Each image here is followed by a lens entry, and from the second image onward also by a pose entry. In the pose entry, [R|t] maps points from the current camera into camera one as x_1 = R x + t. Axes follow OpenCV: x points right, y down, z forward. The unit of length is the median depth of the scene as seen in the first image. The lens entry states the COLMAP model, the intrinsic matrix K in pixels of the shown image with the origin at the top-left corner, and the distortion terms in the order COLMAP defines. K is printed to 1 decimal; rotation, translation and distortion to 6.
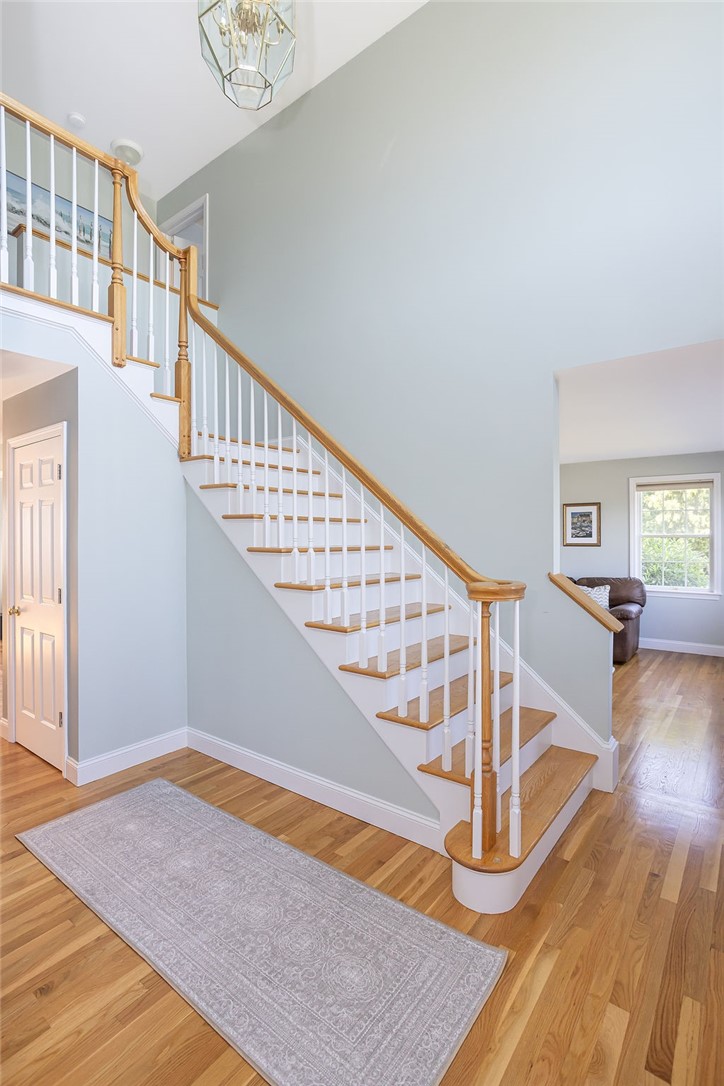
lens RADIAL K [[516.5, 0, 362.0], [0, 516.5, 543.0], [0, 0, 1]] dist [-0.000883, 0.000385]
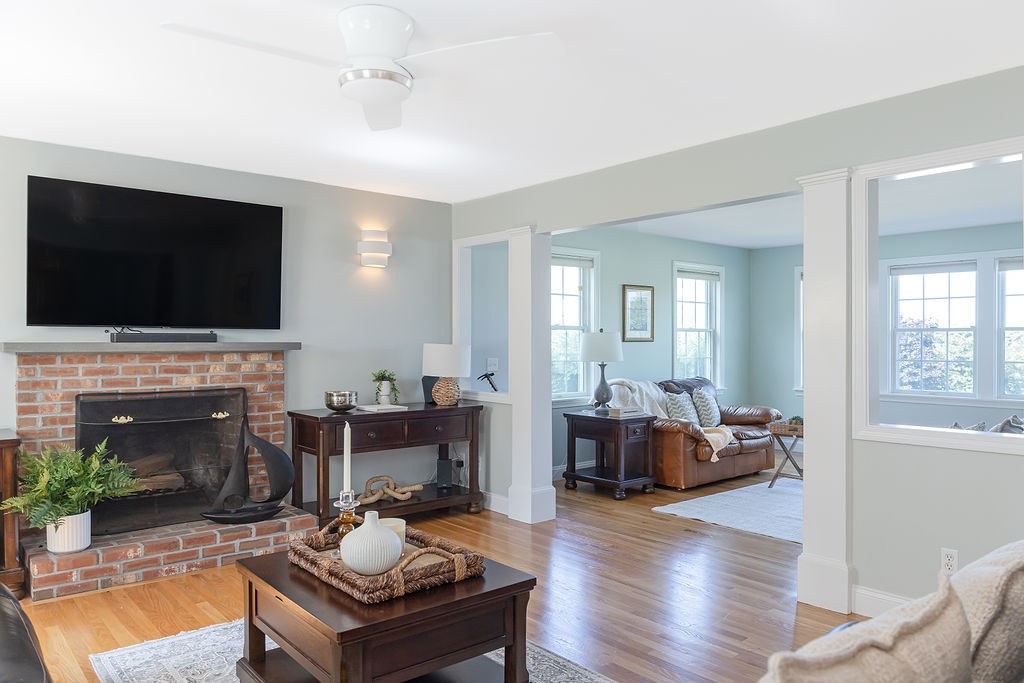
lens RADIAL K [[714.2, 0, 512.0], [0, 714.2, 341.5], [0, 0, 1]] dist [-0.034870, -0.003038]
pose [[0.212749, 0.005973, 0.977089, -0.749839], [0.010989, 0.999903, -0.008505, 0.014838], [-0.977045, 0.012547, 0.212662, 1.110199]]
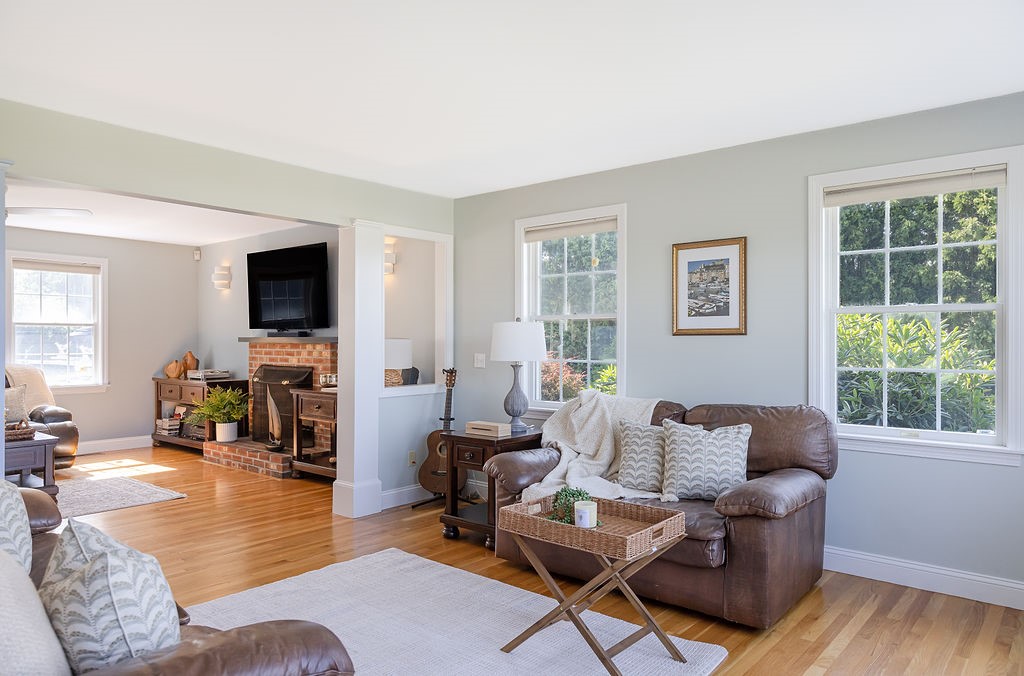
lens RADIAL K [[682.7, 0, 512.0], [0, 682.7, 338.0], [0, 0, 1]] dist [0.006542, 0.002791]
pose [[0.998908, 0.006988, -0.046194, 0.324548], [-0.007721, 0.999847, -0.015706, 0.022740], [0.046077, 0.016046, 0.998809, 0.452178]]
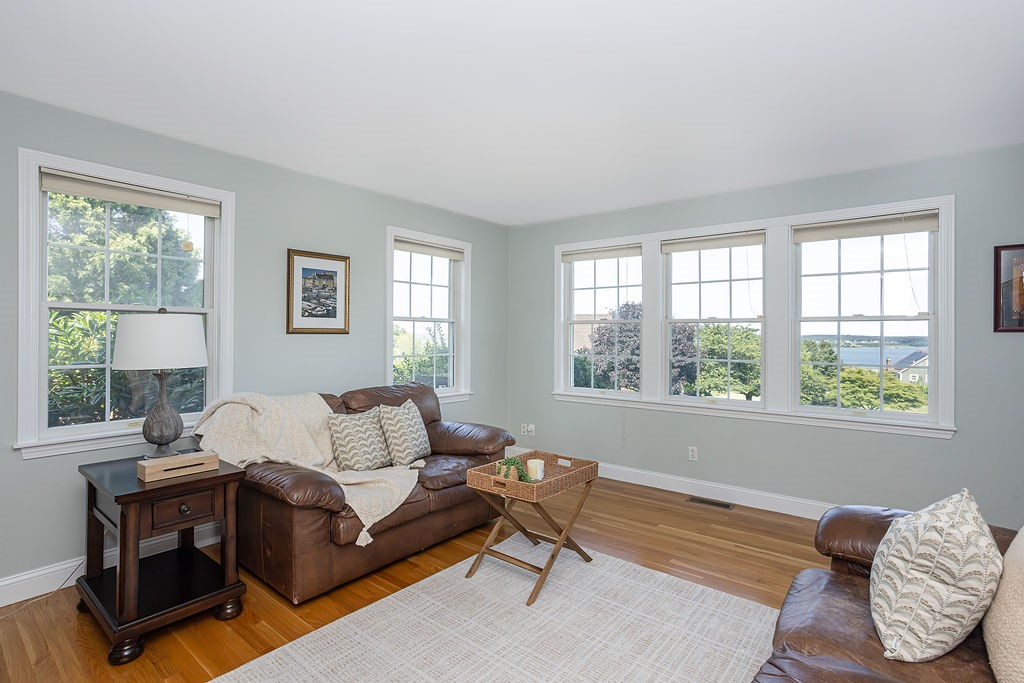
lens RADIAL K [[494.9, 0, 512.0], [0, 494.9, 341.5], [0, 0, 1]] dist [-0.053587, 0.034758]
pose [[0.024814, -0.004564, 0.999682, -0.086095], [0.008983, 0.999950, 0.004342, 0.015891], [-0.999652, 0.008873, 0.024854, 0.914604]]
